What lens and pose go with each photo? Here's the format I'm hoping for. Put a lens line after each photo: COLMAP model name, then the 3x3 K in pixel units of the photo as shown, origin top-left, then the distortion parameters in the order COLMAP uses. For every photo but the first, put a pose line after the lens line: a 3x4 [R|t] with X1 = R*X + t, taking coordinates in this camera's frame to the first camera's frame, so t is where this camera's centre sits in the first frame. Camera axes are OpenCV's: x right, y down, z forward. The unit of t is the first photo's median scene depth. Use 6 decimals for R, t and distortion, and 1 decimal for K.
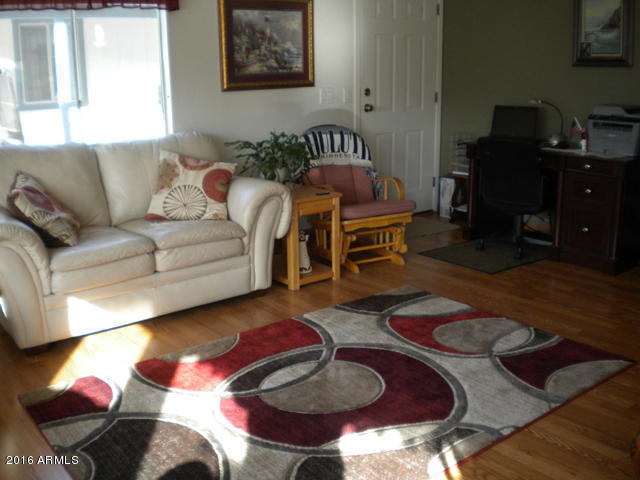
lens RADIAL K [[667.7, 0, 322.5], [0, 667.7, 237.0], [0, 0, 1]] dist [-0.138756, 0.000000]
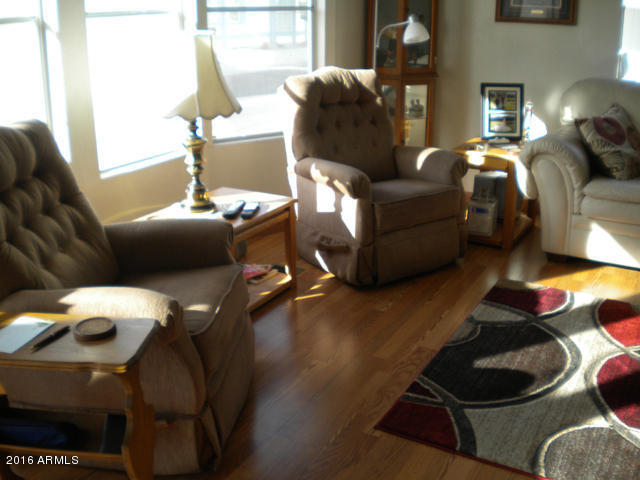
lens RADIAL K [[667.7, 0, 322.2], [0, 667.7, 238.4], [0, 0, 1]] dist [-0.138756, 0.000000]
pose [[0.361130, 0.311925, -0.878799, 0.418872], [-0.229706, 0.943113, 0.240358, -0.040279], [0.903781, 0.115065, 0.412237, 0.152263]]
